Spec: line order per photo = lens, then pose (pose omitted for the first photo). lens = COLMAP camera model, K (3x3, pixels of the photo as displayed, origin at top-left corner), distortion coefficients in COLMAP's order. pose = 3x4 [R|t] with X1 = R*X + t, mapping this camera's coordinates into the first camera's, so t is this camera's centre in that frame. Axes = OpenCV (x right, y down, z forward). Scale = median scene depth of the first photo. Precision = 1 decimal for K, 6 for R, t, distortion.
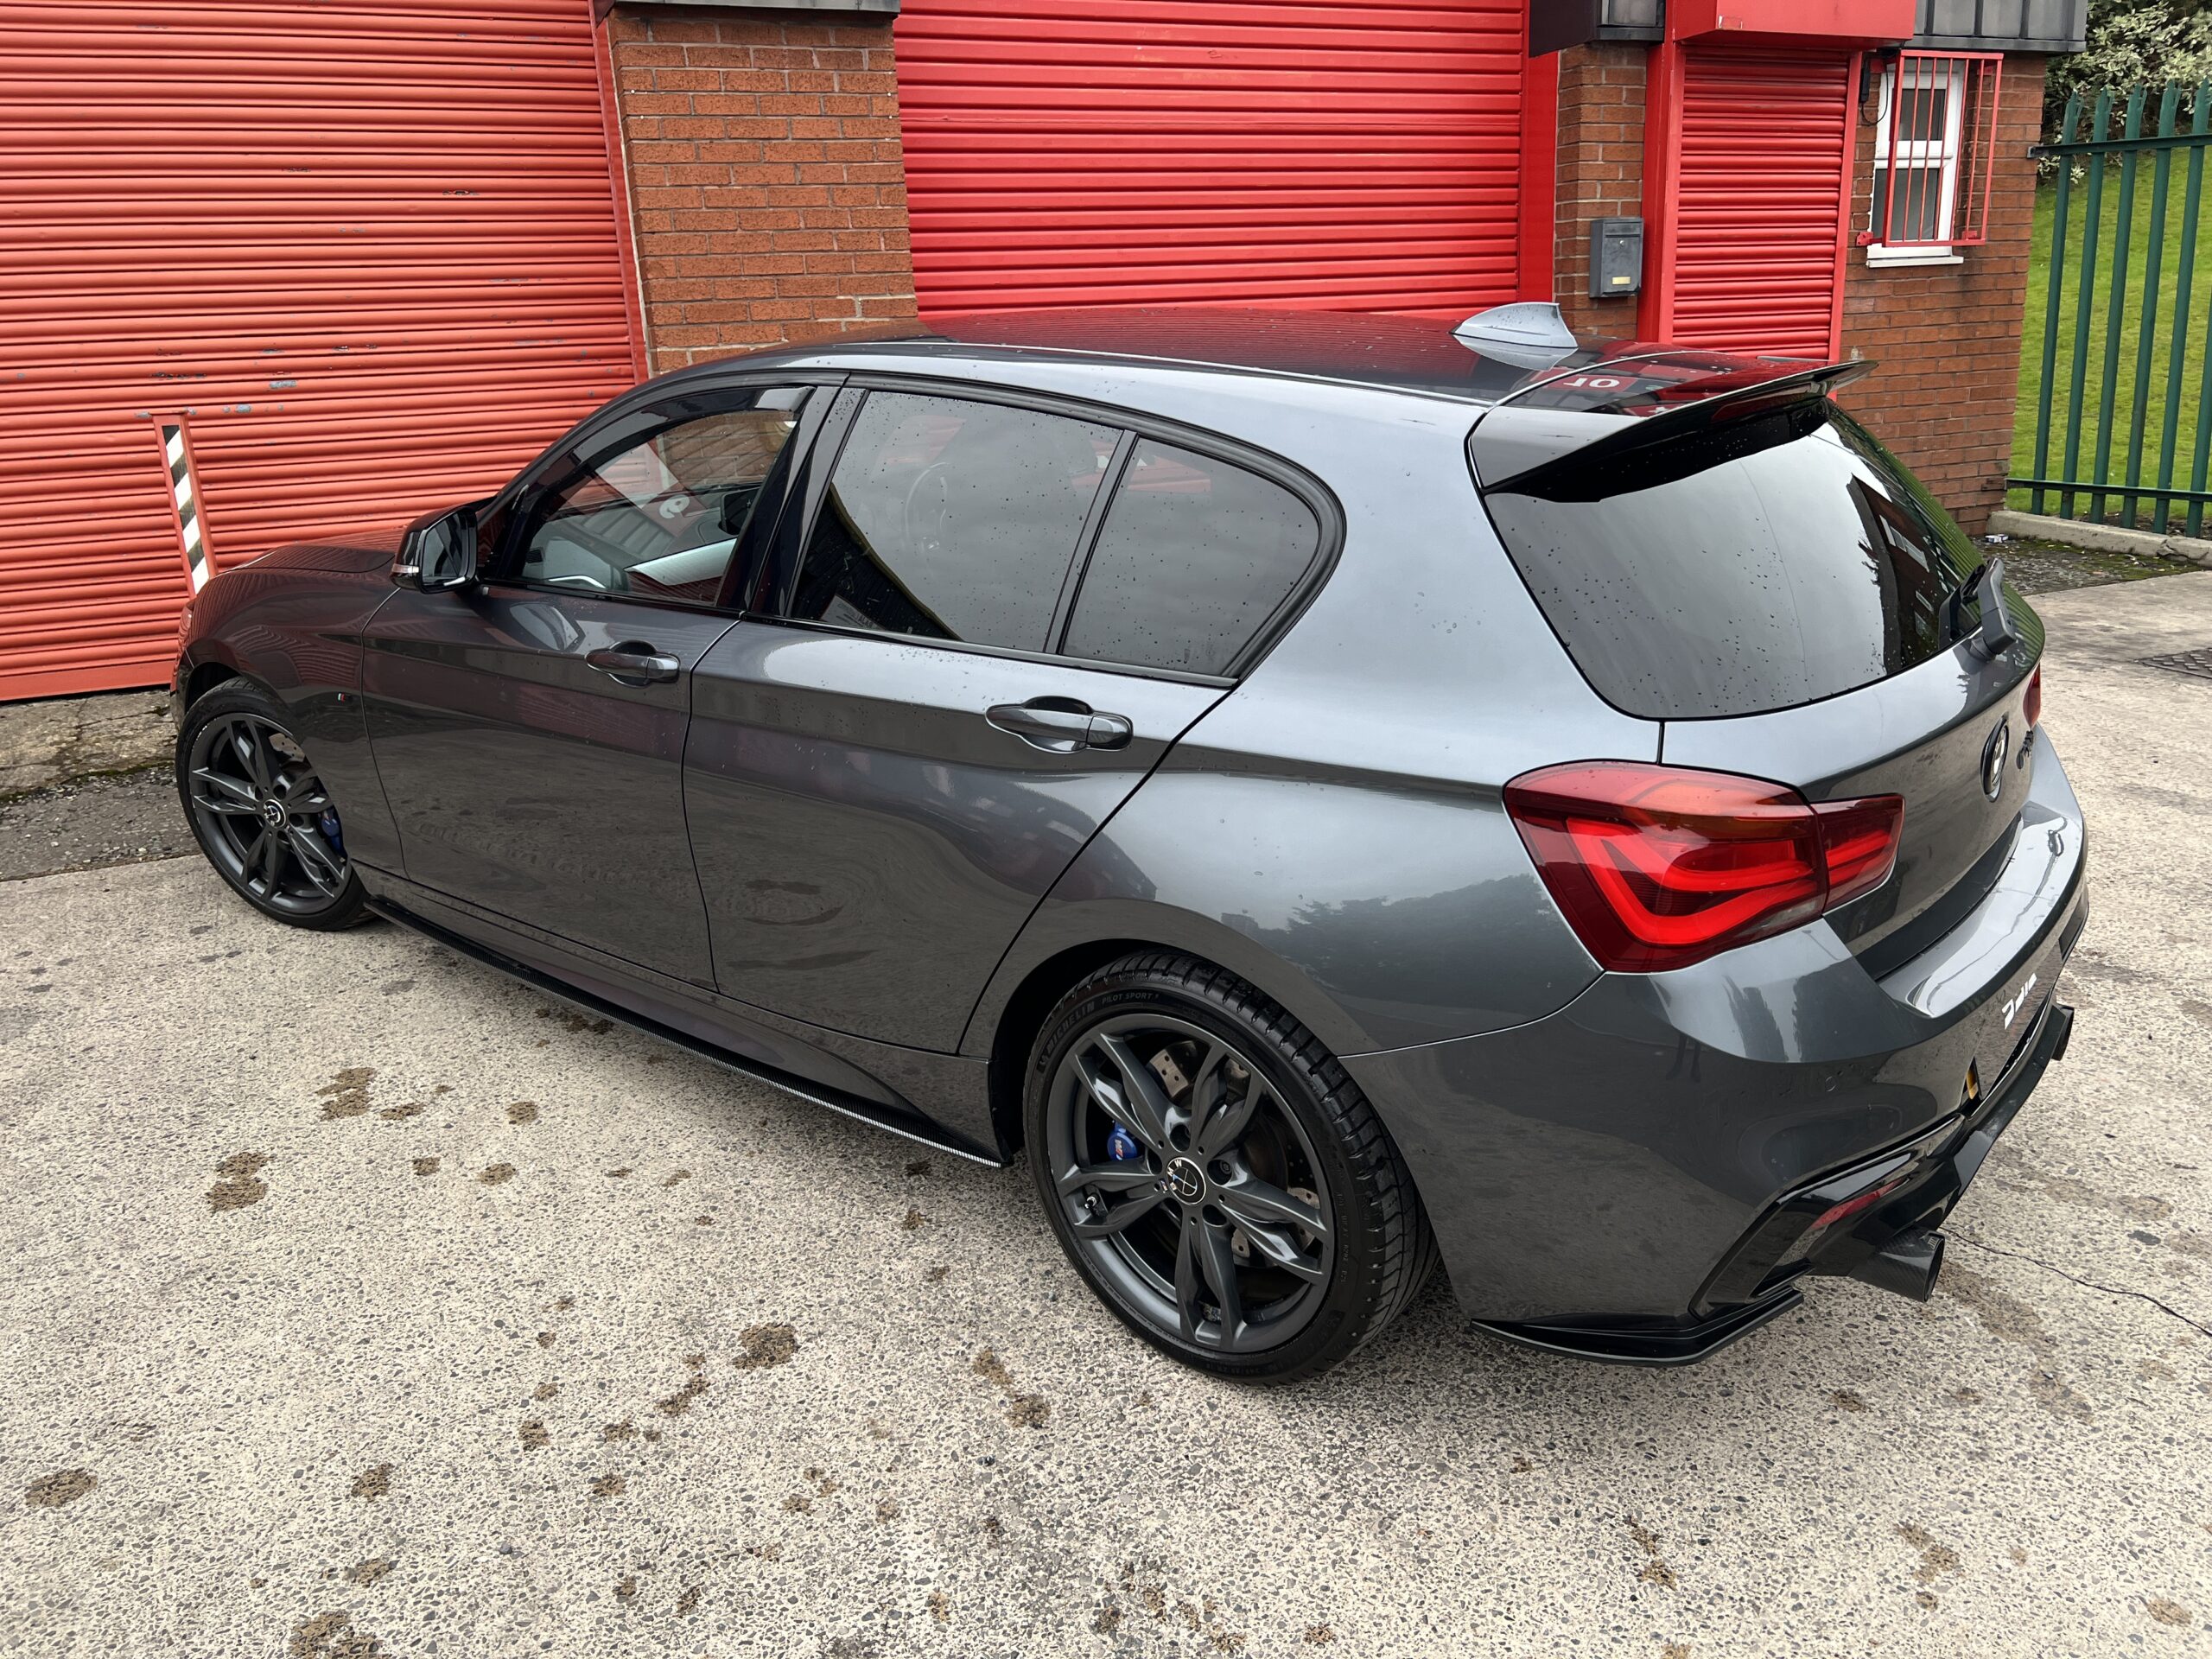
lens RADIAL K [[1667.5, 0, 1118.9], [0, 1667.5, 812.8], [0, 0, 1]] dist [0.039412, -0.046567]
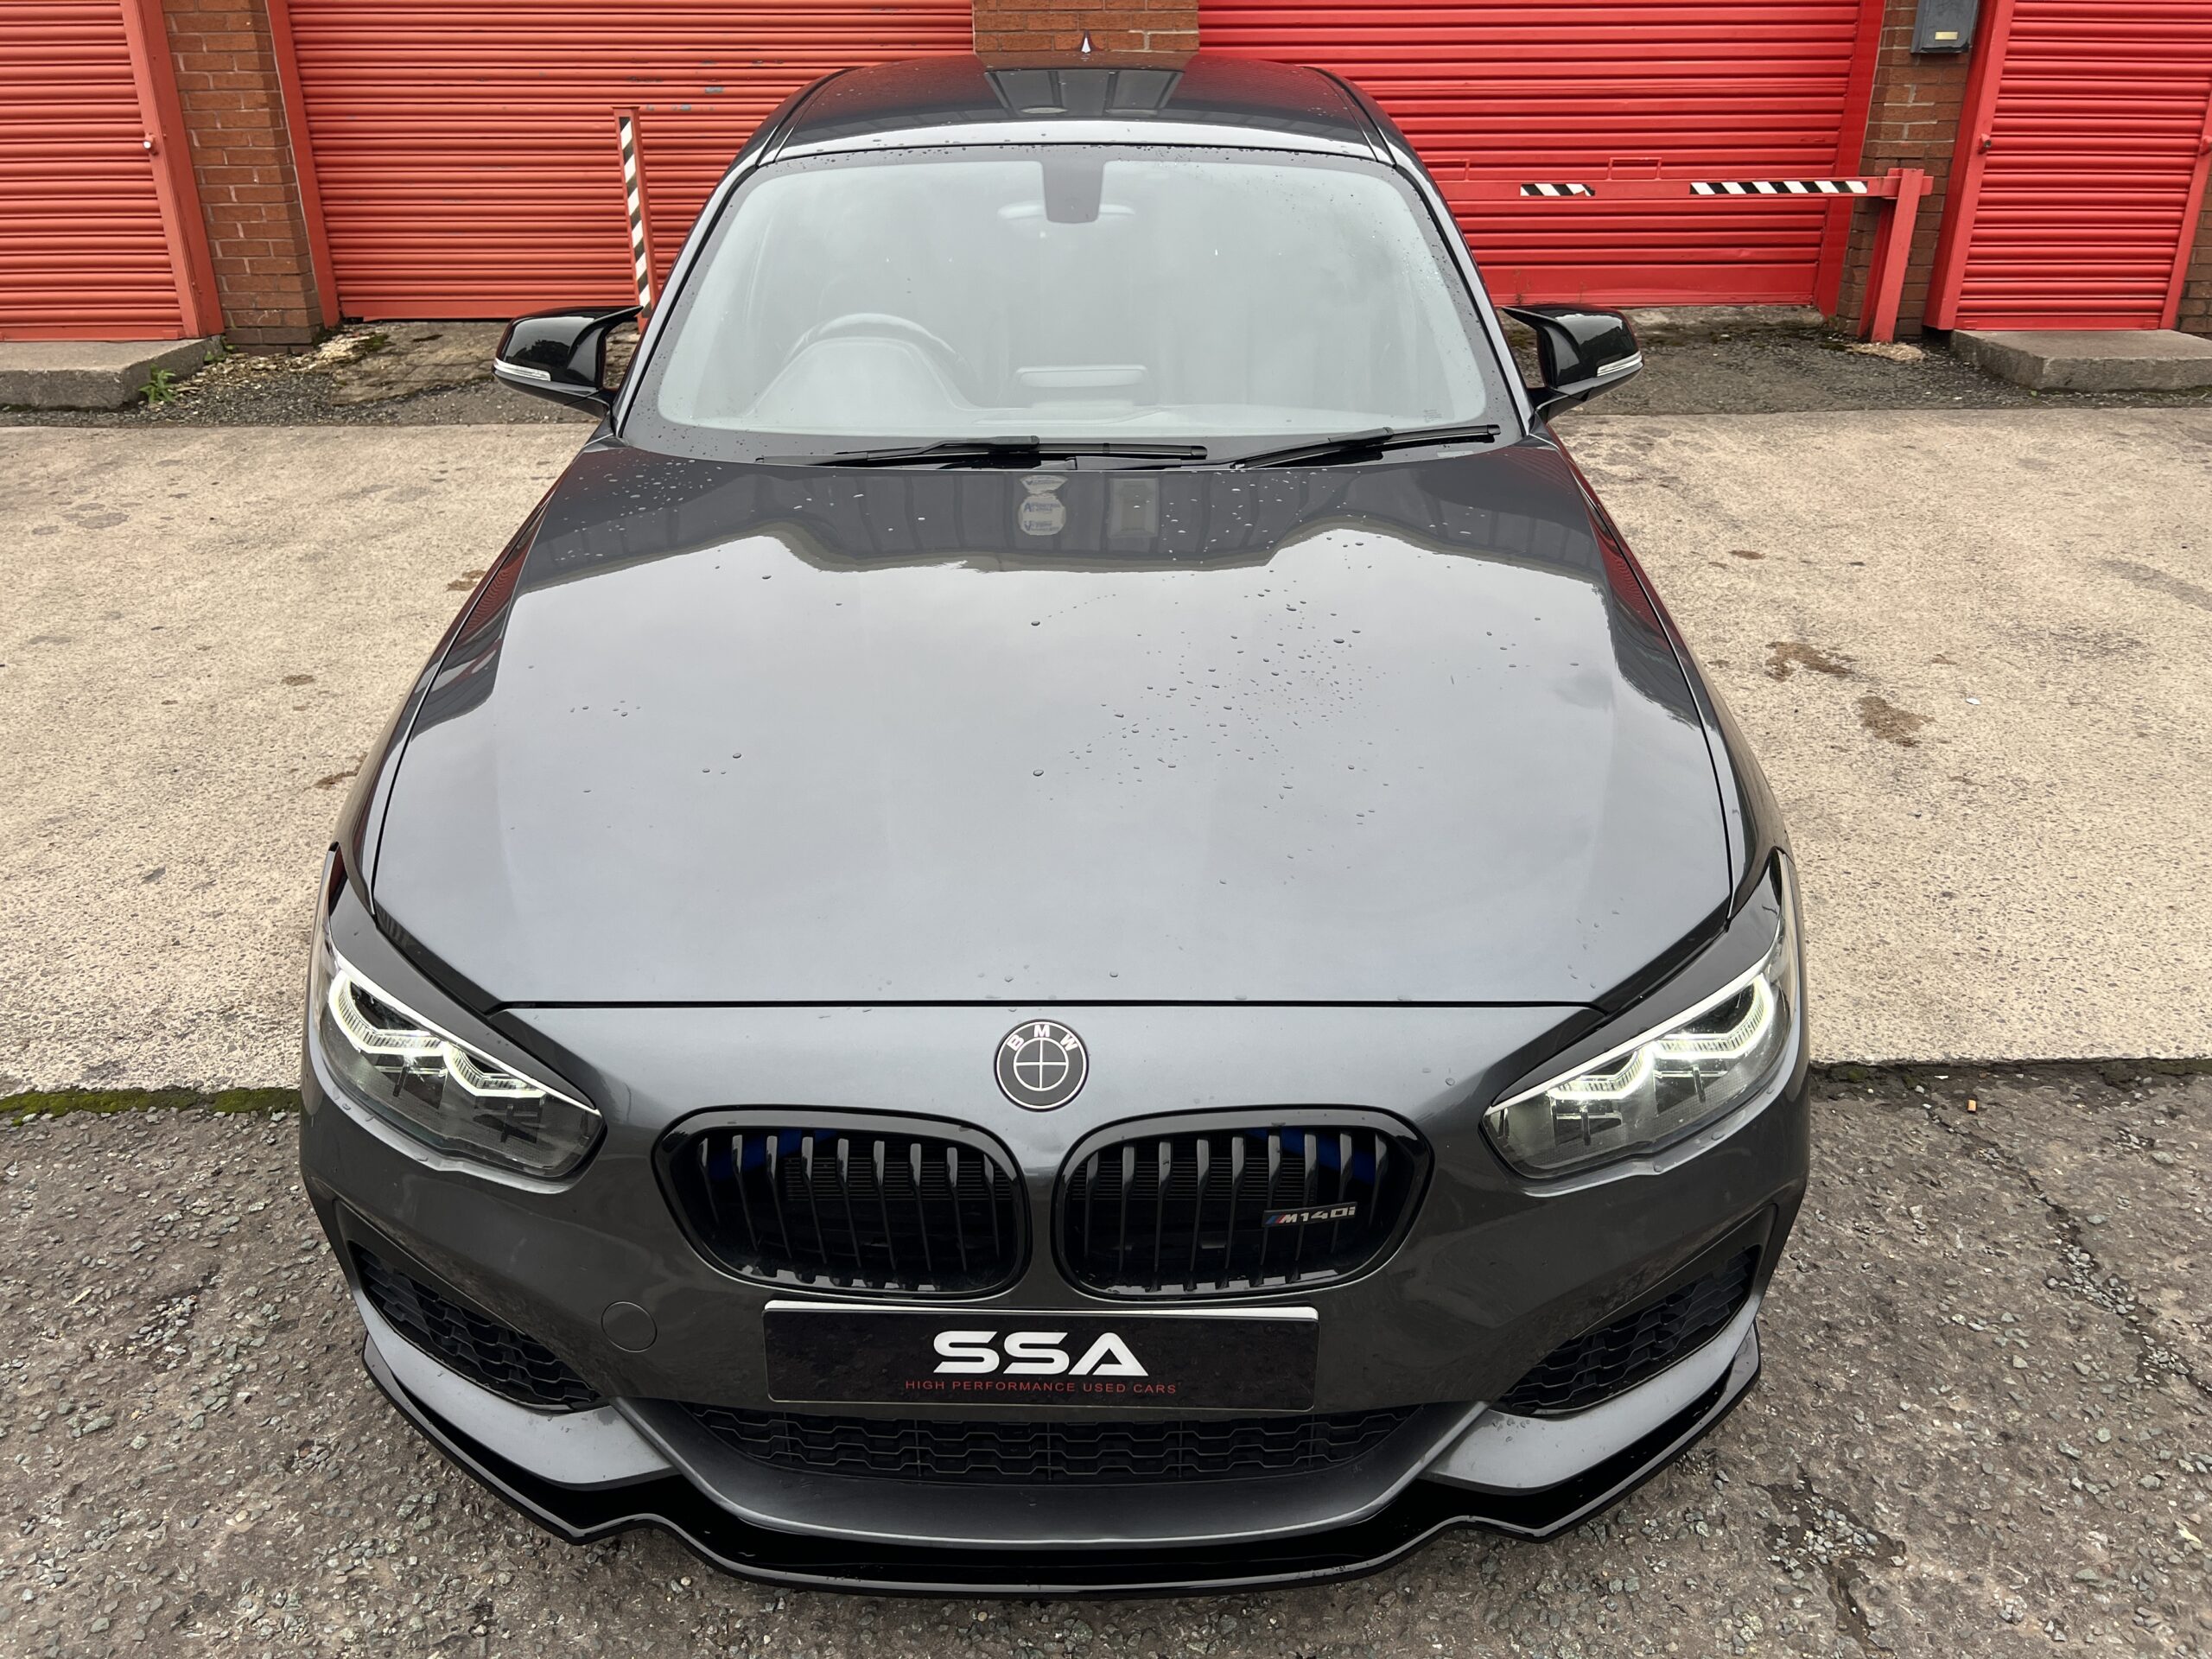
lens RADIAL K [[1667.5, 0, 1096.9], [0, 1667.5, 826.2], [0, 0, 1]] dist [0.039412, -0.046567]
pose [[0.921409, 0.187685, -0.340266, 0.586153], [-0.138850, 0.976838, 0.162814, 0.090740], [0.362942, -0.102772, 0.926127, -0.291951]]
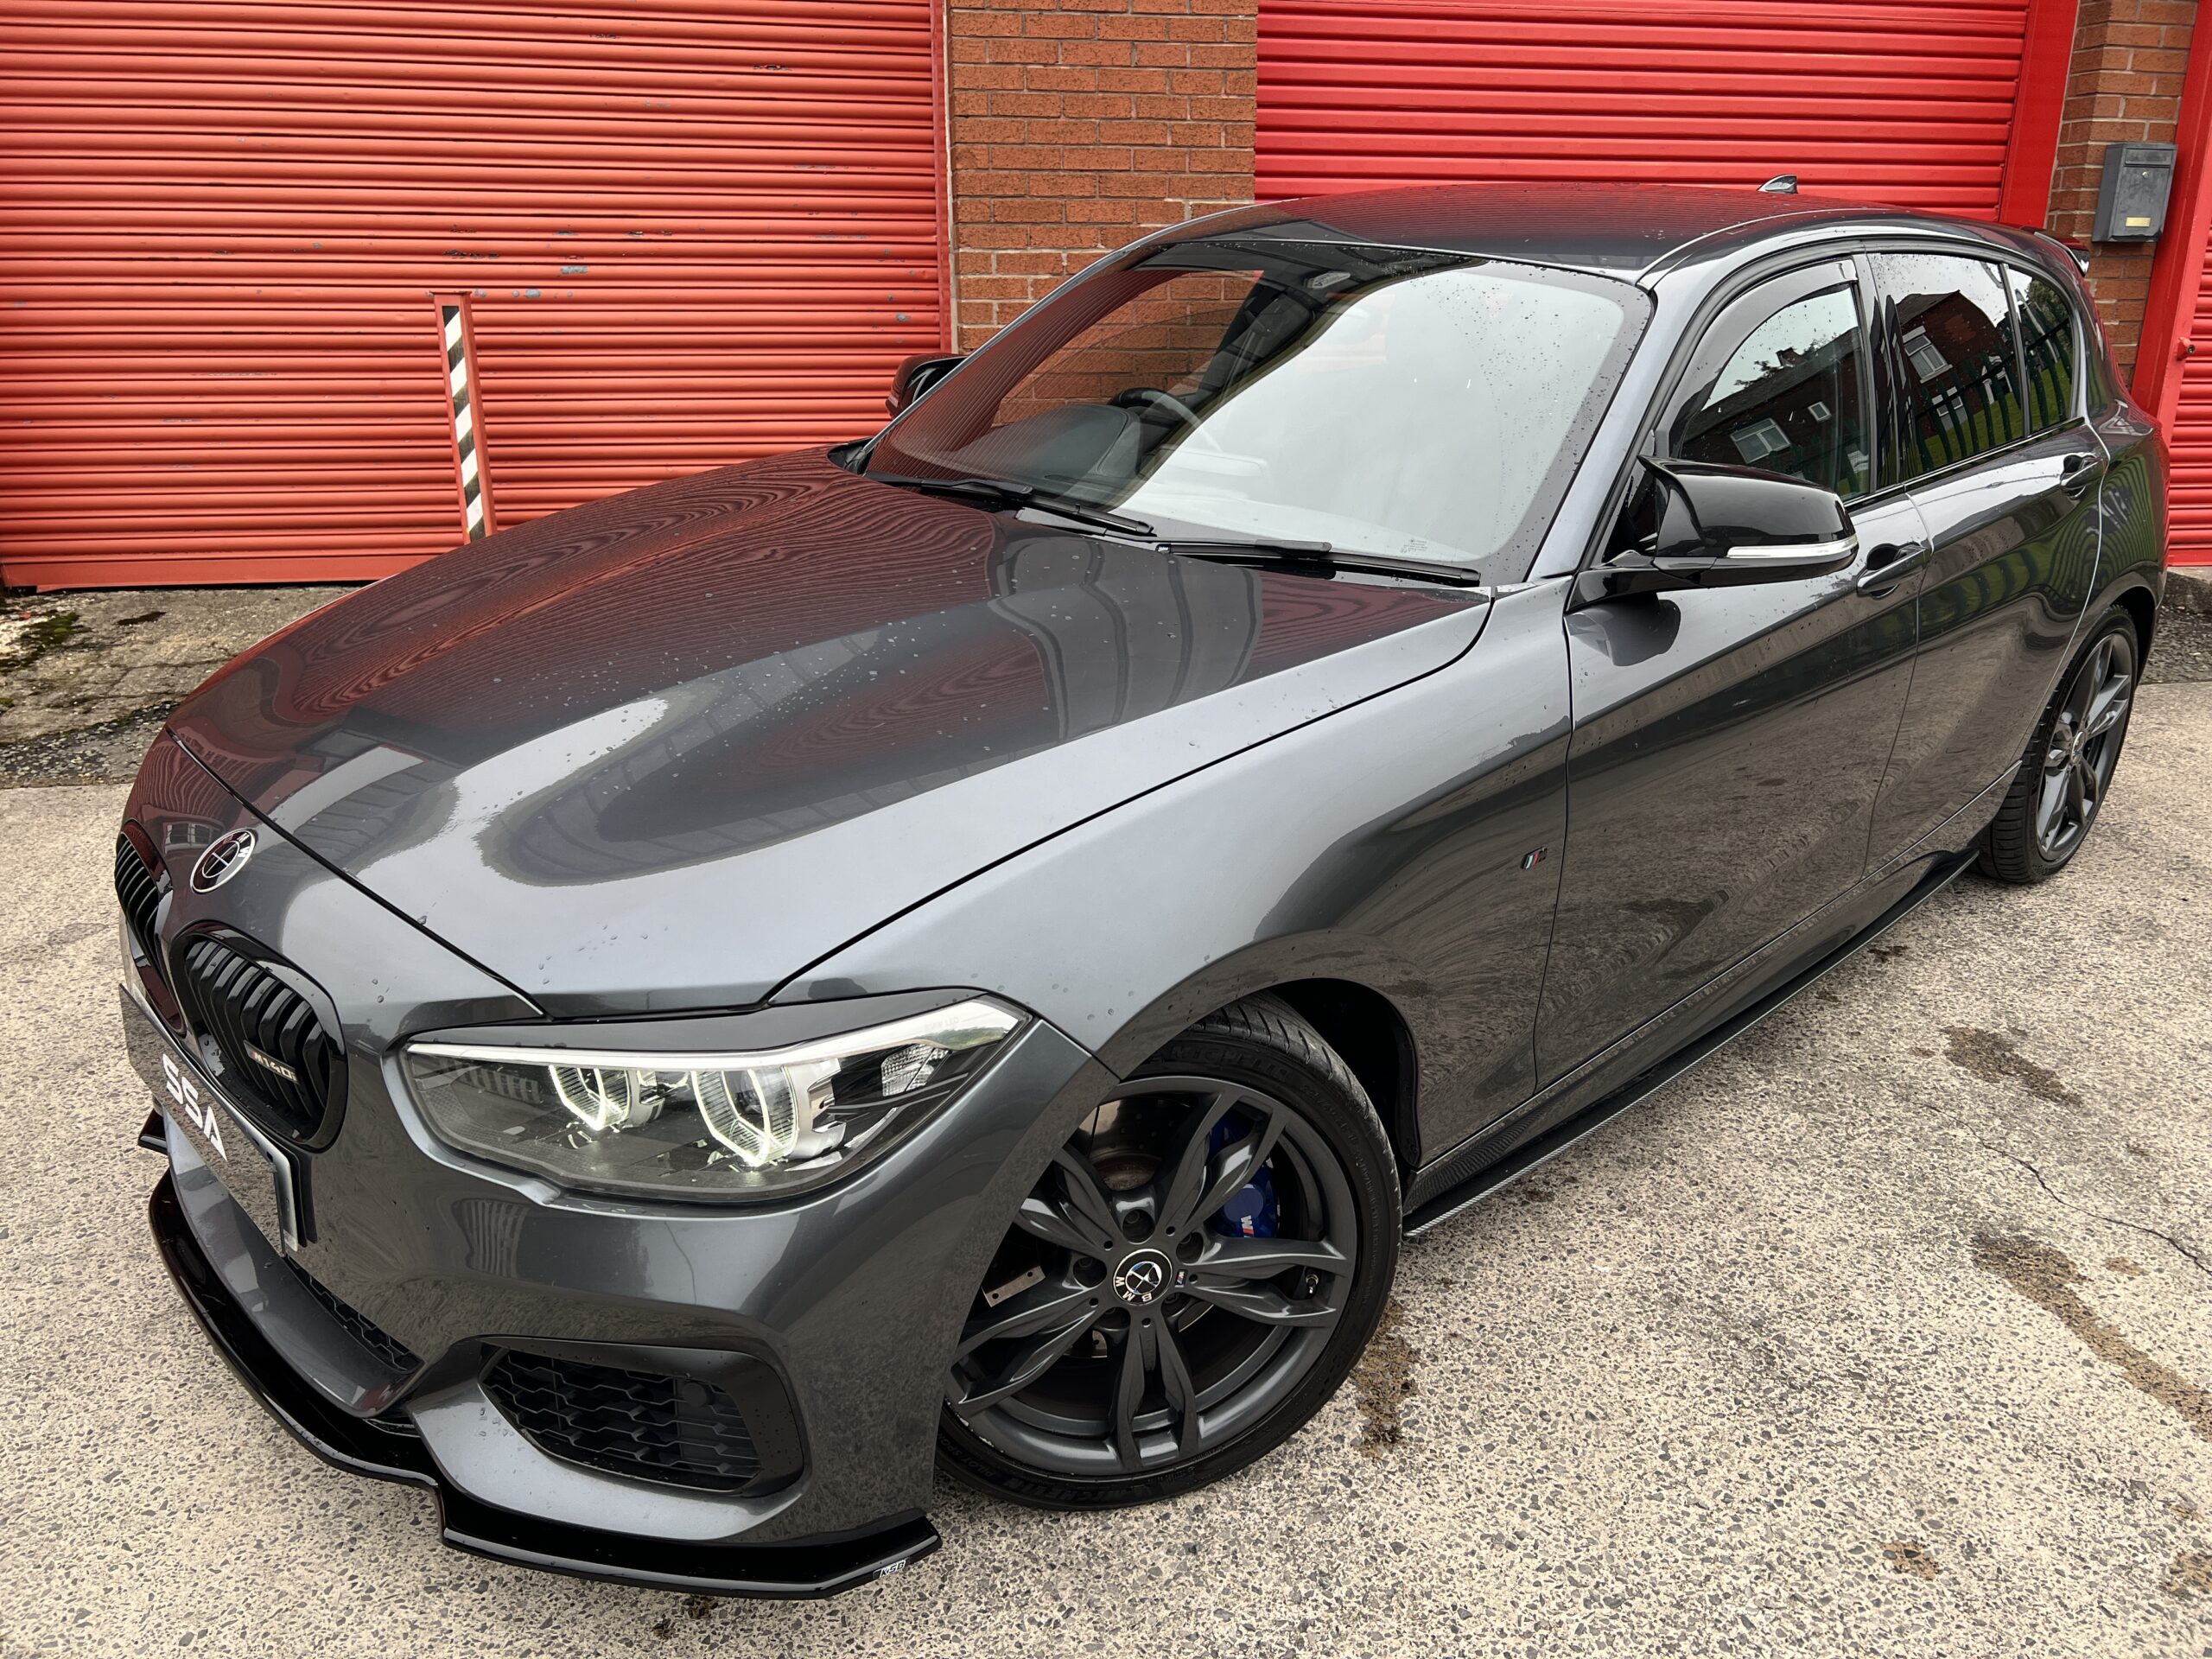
lens RADIAL K [[1667.5, 0, 1113.2], [0, 1667.5, 826.7], [0, 0, 1]] dist [0.039412, -0.046567]
pose [[0.974332, 0.111328, -0.195659, 0.024808], [-0.103624, 0.993398, 0.049212, -0.040944], [0.199846, -0.027674, 0.979436, 0.234503]]
